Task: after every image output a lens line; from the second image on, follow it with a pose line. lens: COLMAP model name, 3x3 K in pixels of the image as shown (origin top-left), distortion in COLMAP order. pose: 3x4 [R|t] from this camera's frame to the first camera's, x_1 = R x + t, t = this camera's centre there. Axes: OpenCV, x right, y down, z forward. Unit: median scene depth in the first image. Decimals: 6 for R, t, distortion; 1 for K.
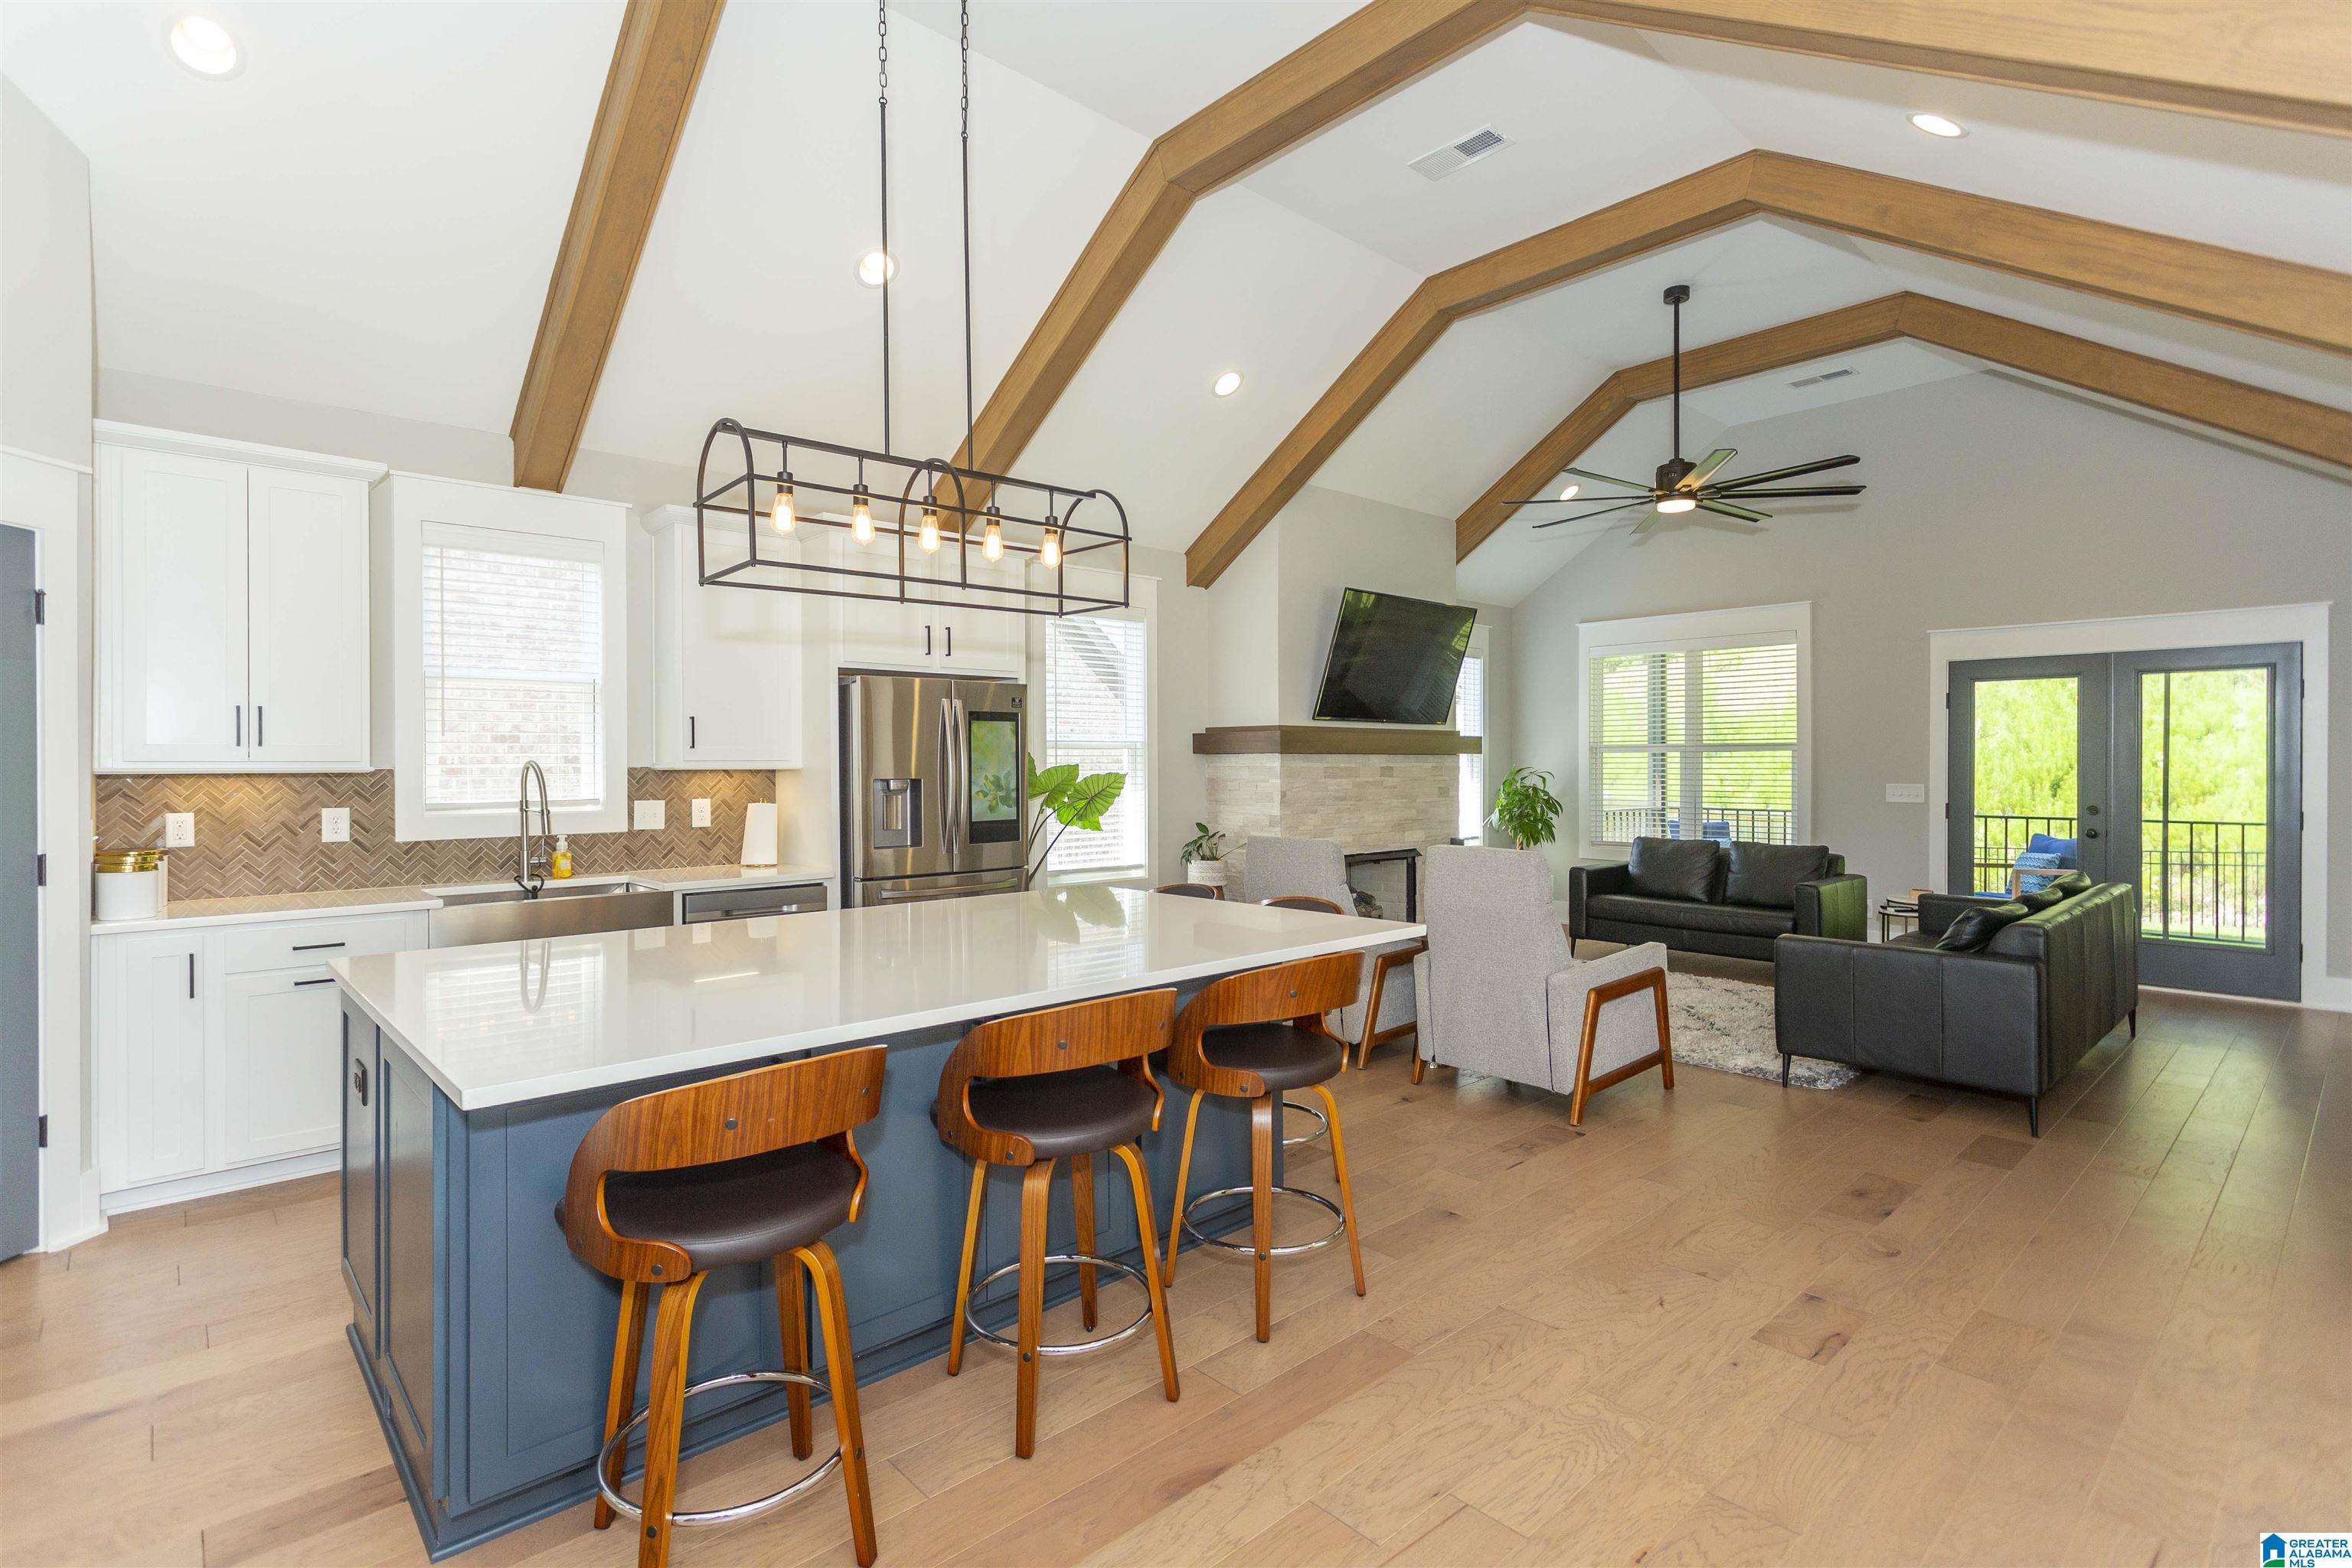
lens RADIAL K [[1109.4, 0, 1150.7], [0, 1109.4, 773.5], [0, 0, 1]] dist [-0.001074, 0.002449]
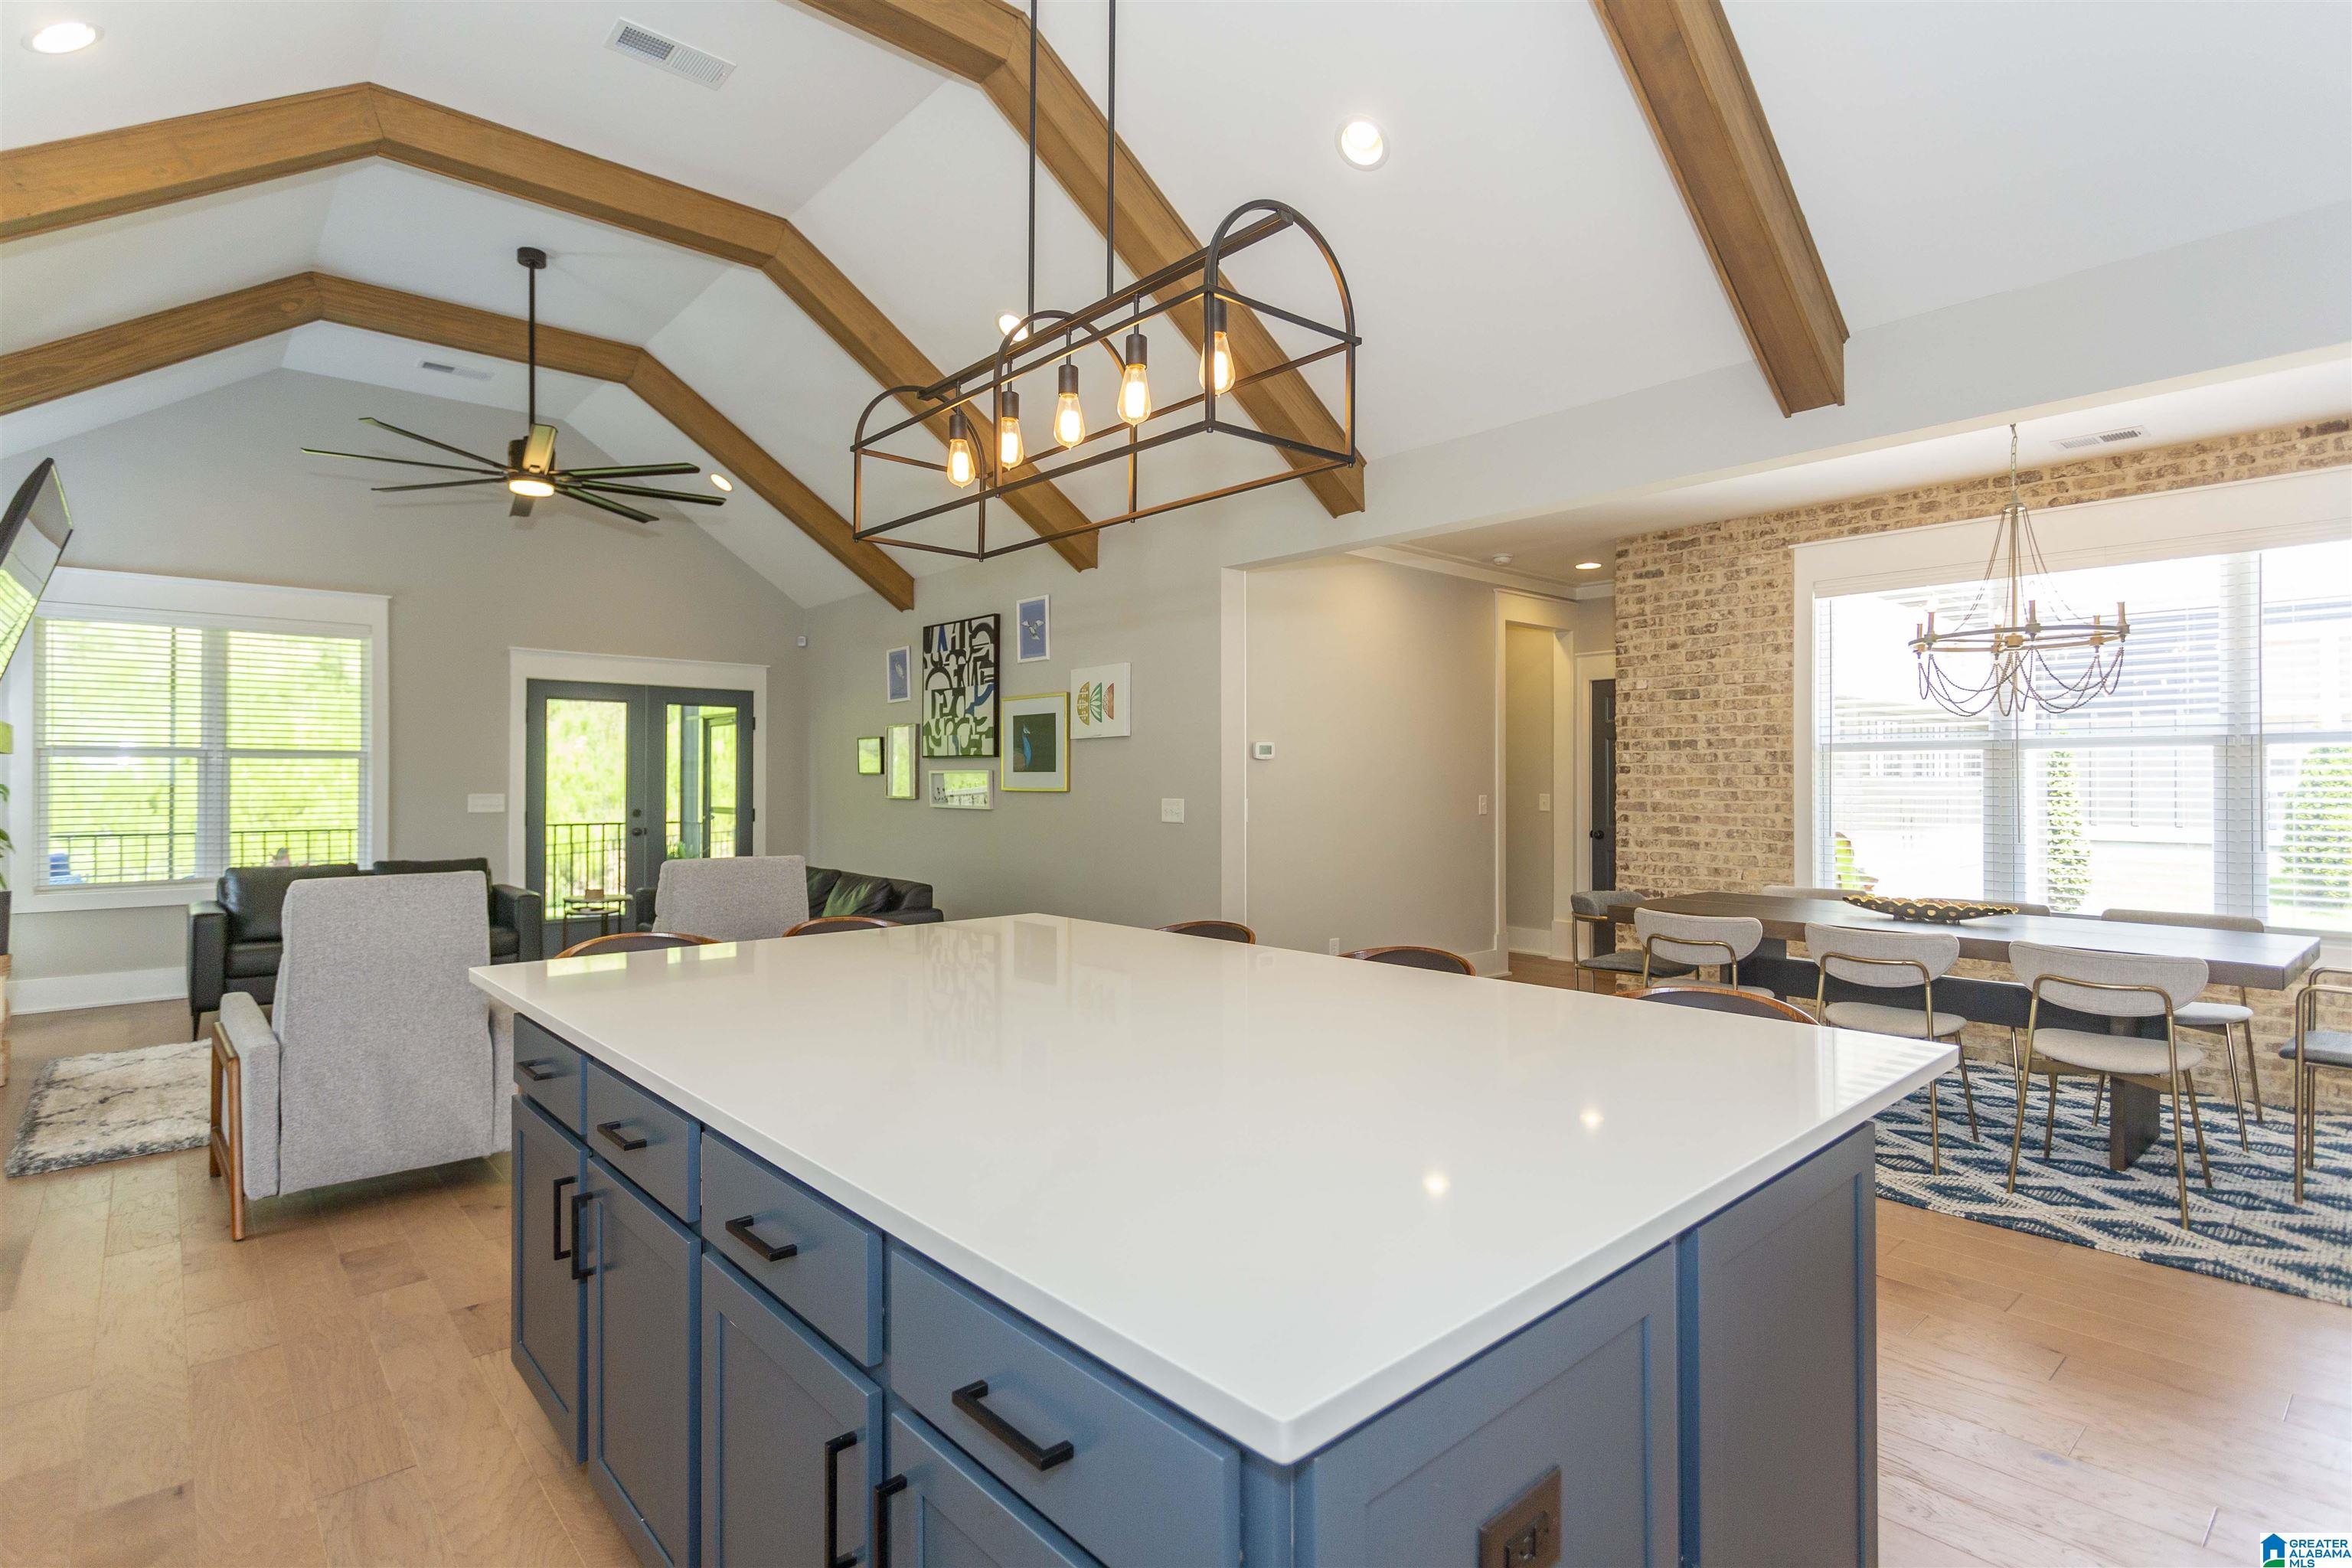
lens RADIAL K [[1109.4, 0, 1177.2], [0, 1109.4, 763.4], [0, 0, 1]] dist [-0.001074, 0.002449]
pose [[0.015996, 0.015534, 0.999751, -0.332005], [0.010049, 0.999826, -0.015696, 0.003938], [-0.999822, 0.010298, 0.015837, 0.356936]]
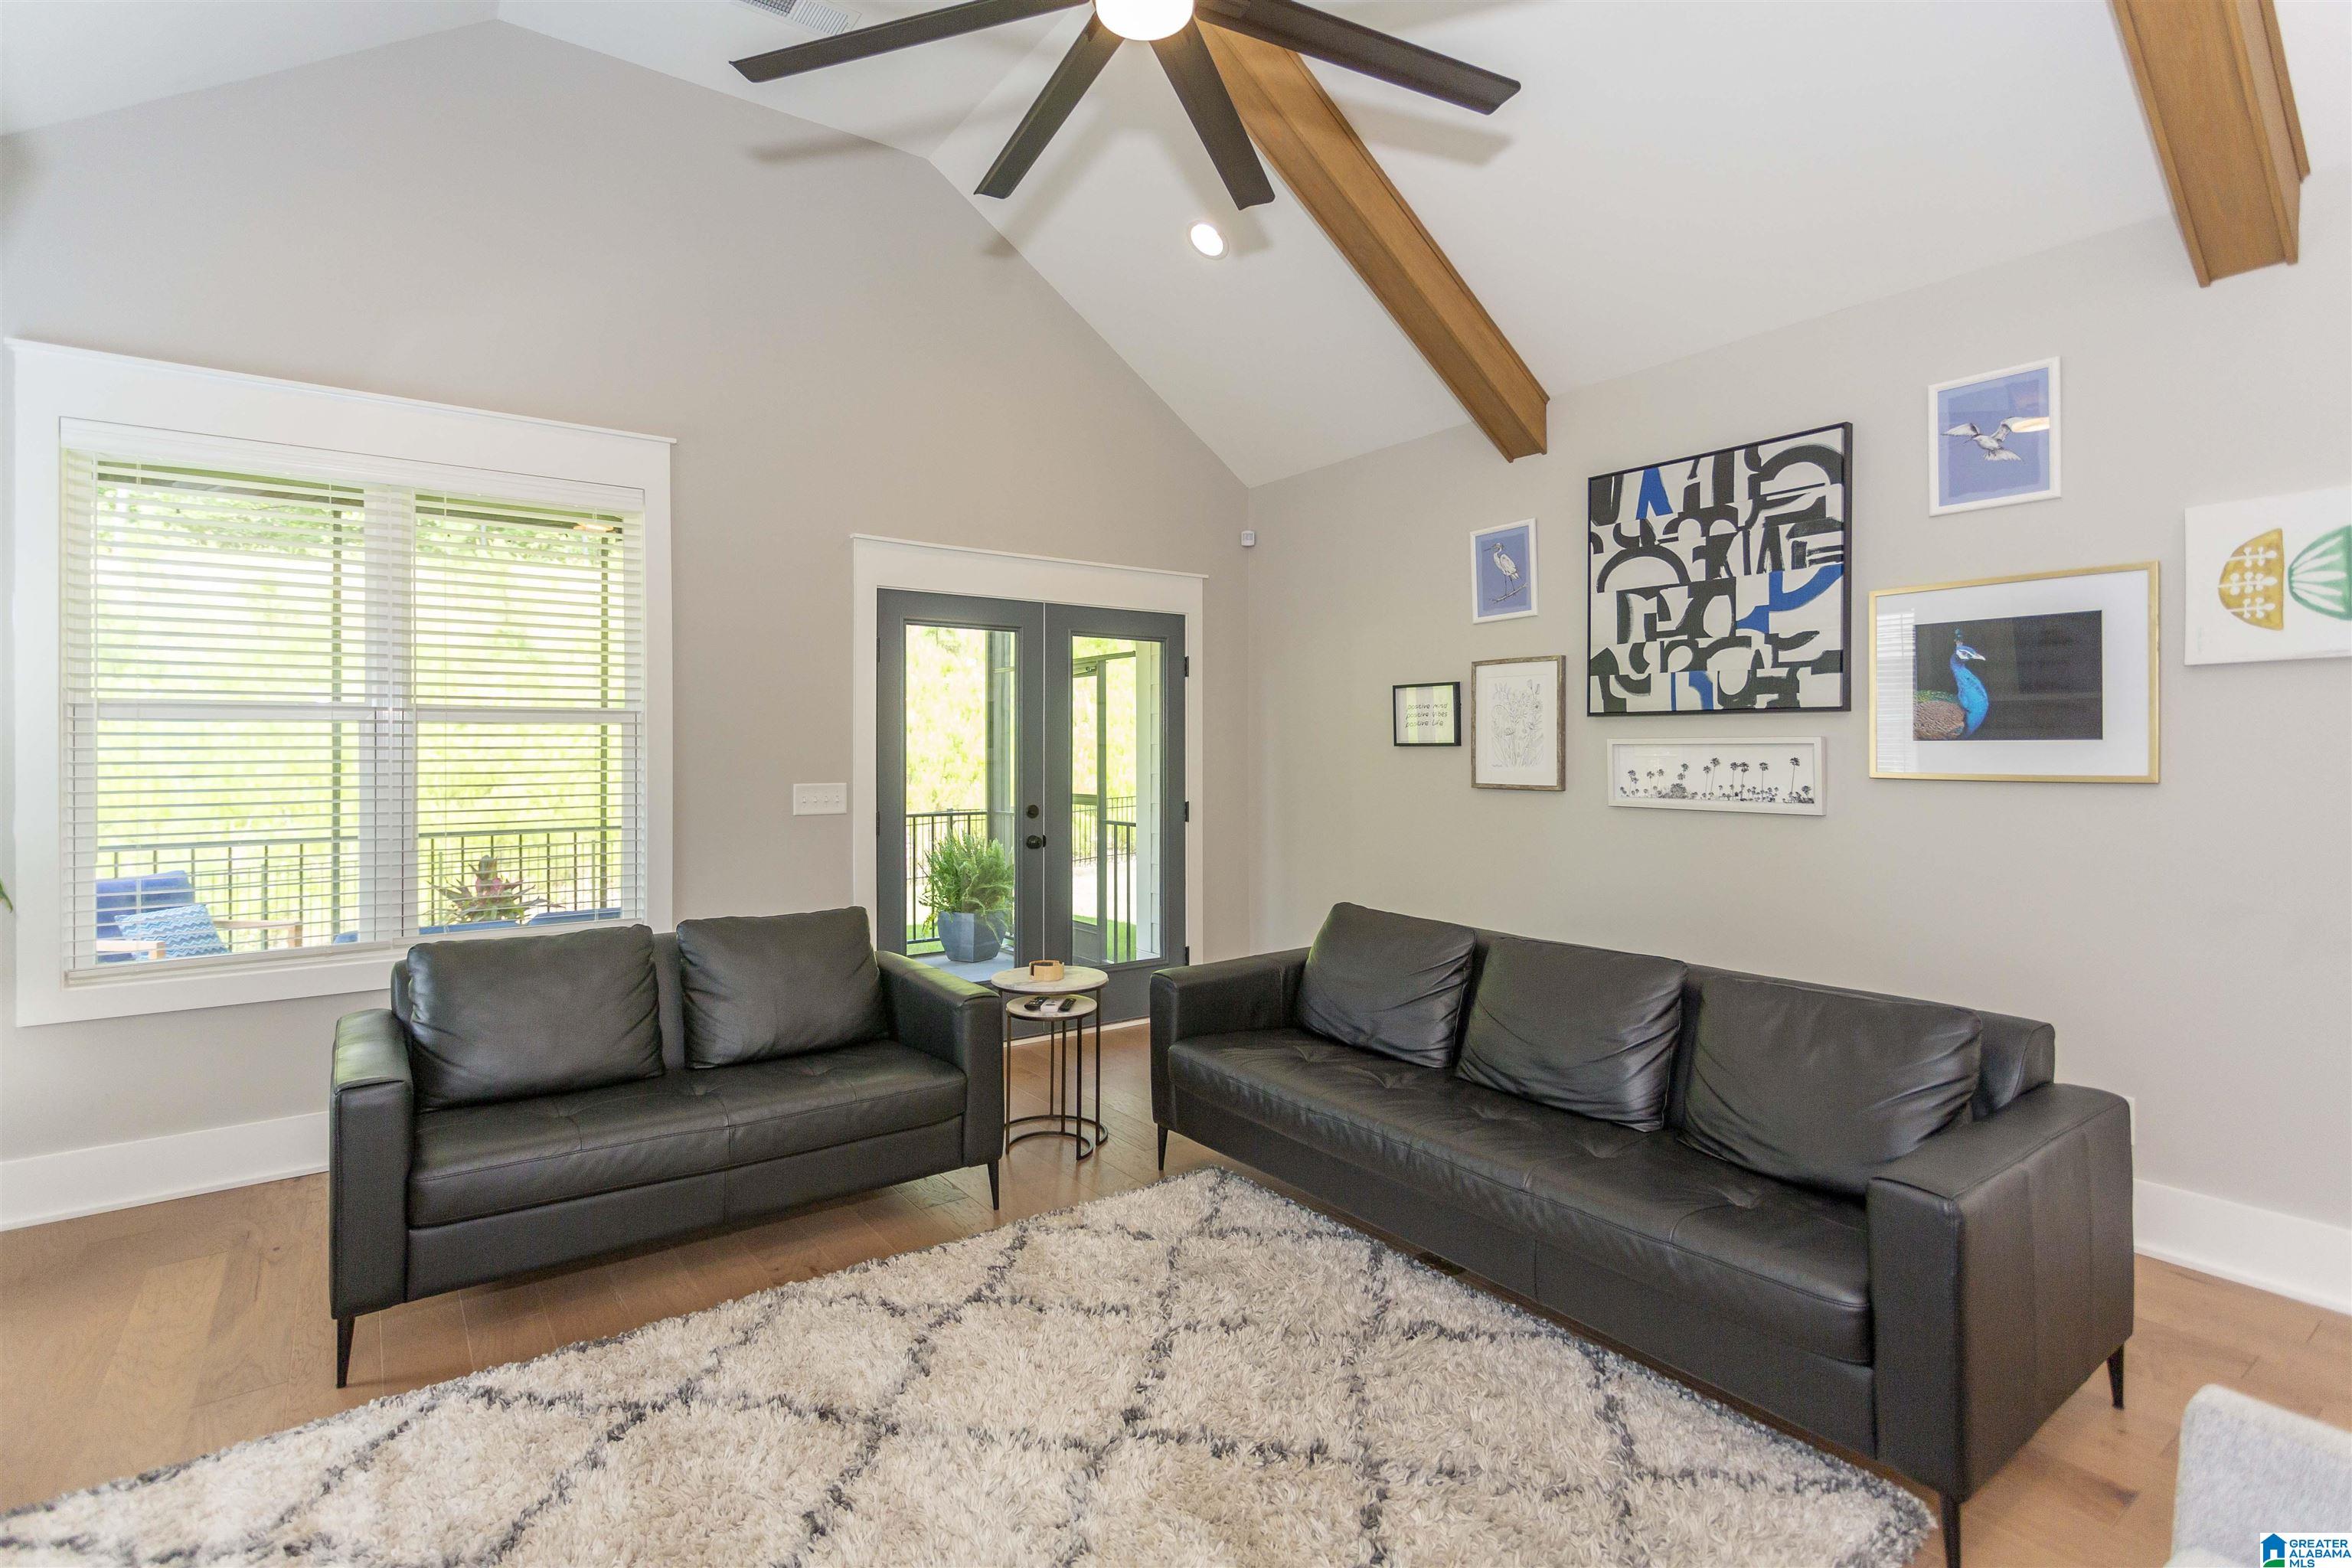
lens RADIAL K [[1109.4, 0, 1196.9], [0, 1109.4, 733.7], [0, 0, 1]] dist [-0.001074, 0.002449]
pose [[0.107423, 0.016002, 0.994085, 0.108079], [0.013951, 0.999748, -0.017600, -0.003571], [-0.994116, 0.015760, 0.107173, 0.745847]]
